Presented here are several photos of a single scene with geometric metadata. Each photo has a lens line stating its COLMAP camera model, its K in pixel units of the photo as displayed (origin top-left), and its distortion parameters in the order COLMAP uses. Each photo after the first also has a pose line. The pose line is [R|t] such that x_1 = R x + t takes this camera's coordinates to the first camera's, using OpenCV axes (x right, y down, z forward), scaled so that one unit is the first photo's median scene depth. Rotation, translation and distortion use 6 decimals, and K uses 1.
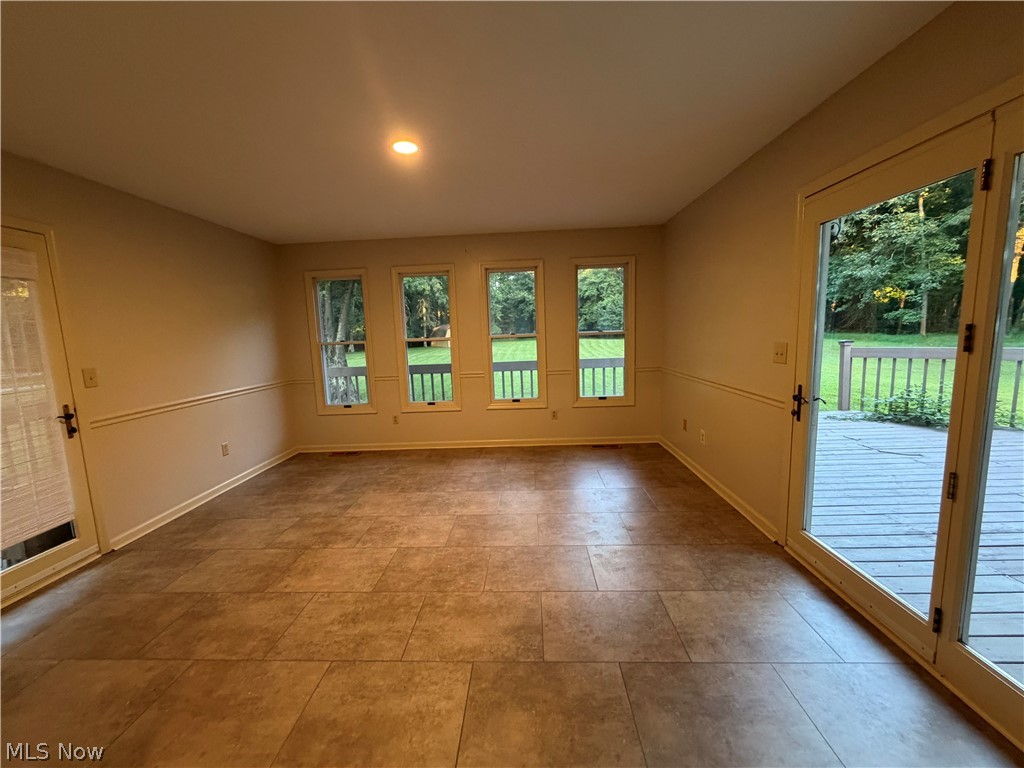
lens RADIAL K [[411.5, 0, 511.6], [0, 411.5, 385.6], [0, 0, 1]] dist [0.002735, -0.000155]
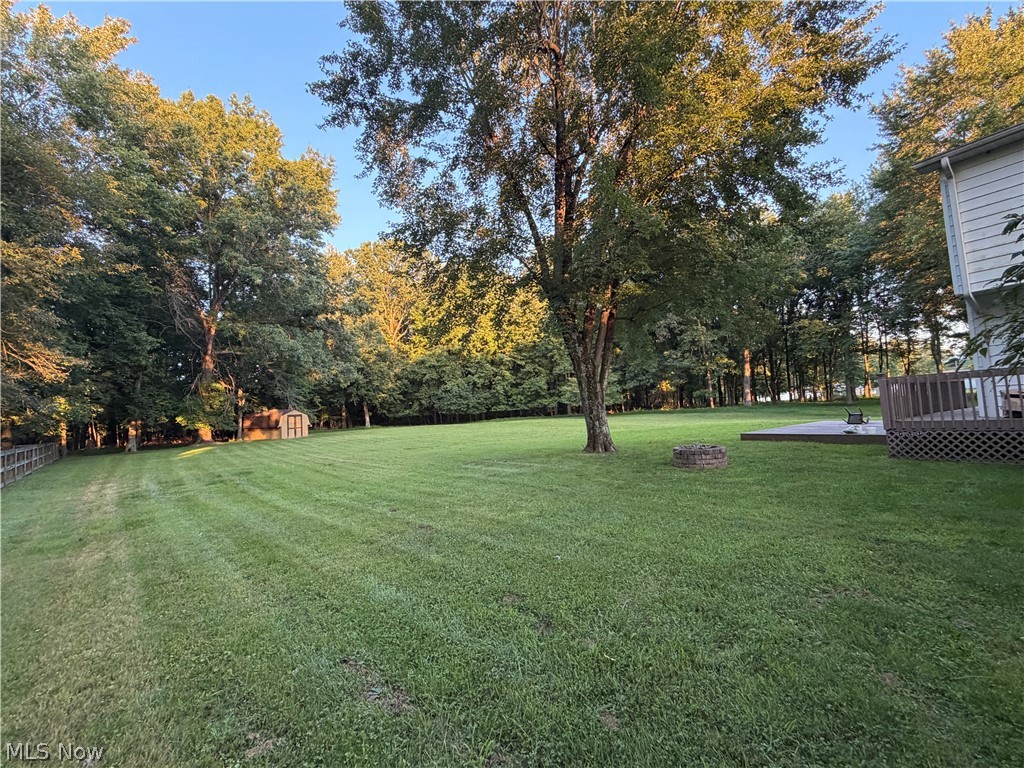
lens RADIAL K [[462.4, 0, 516.0], [0, 462.4, 381.8], [0, 0, 1]] dist [0.003522, 0.000702]
pose [[0.814590, 0.023918, 0.579545, -0.506940], [0.108342, 0.975291, -0.192533, 0.025827], [-0.569830, 0.219625, 0.791871, 0.090052]]
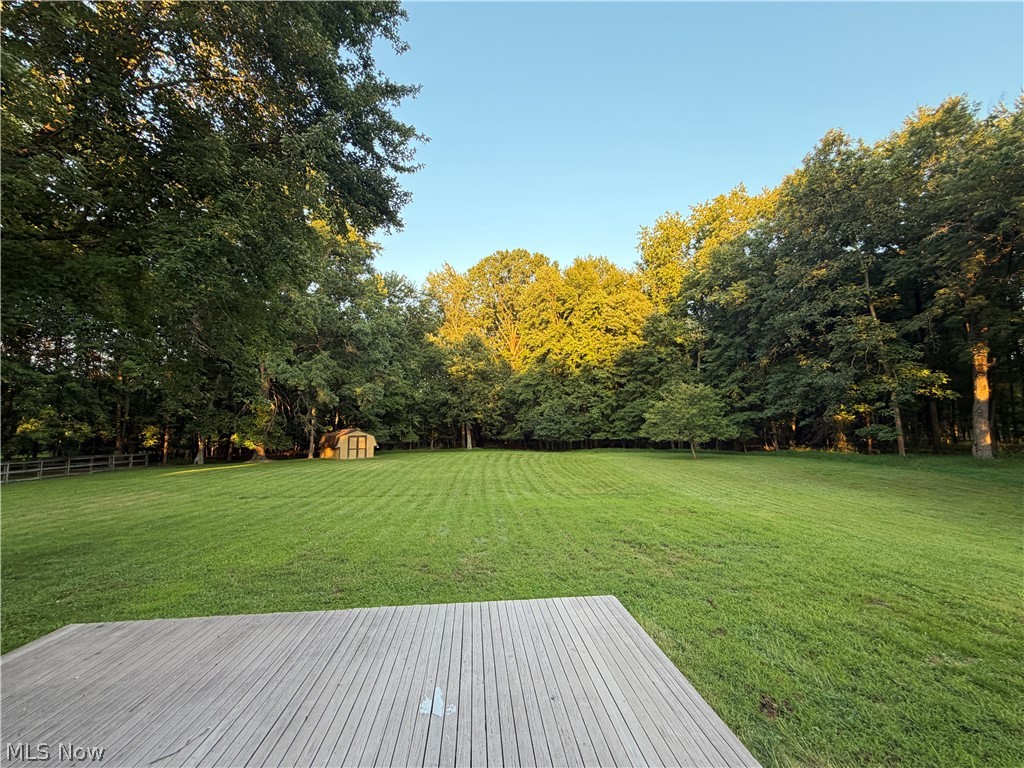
lens RADIAL K [[462.4, 0, 512.9], [0, 462.4, 386.8], [0, 0, 1]] dist [0.003522, 0.000702]
pose [[0.992622, 0.033799, 0.116440, 0.104452], [-0.004650, 0.970265, -0.242002, -0.028080], [-0.121157, 0.239675, 0.963264, 0.161620]]
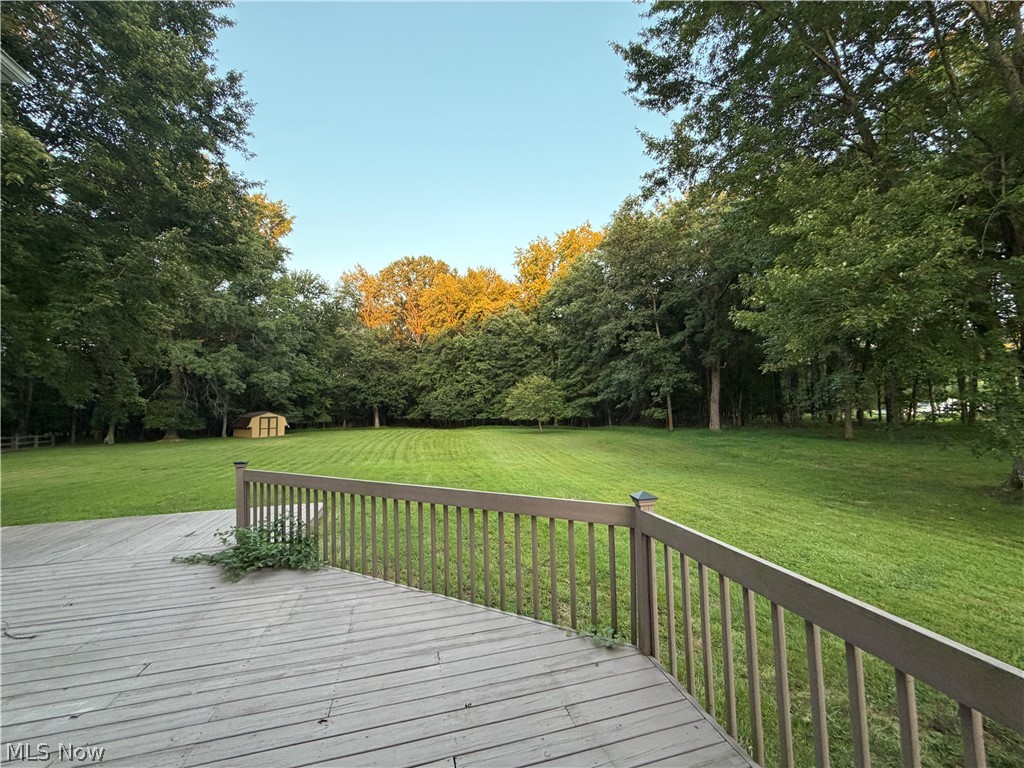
lens RADIAL K [[411.5, 0, 511.4], [0, 411.5, 385.7], [0, 0, 1]] dist [0.002735, -0.000155]
pose [[0.958323, 0.036364, 0.283362, 0.211253], [0.023577, 0.978416, -0.205296, -0.012811], [-0.284711, 0.203421, 0.936782, -0.010765]]
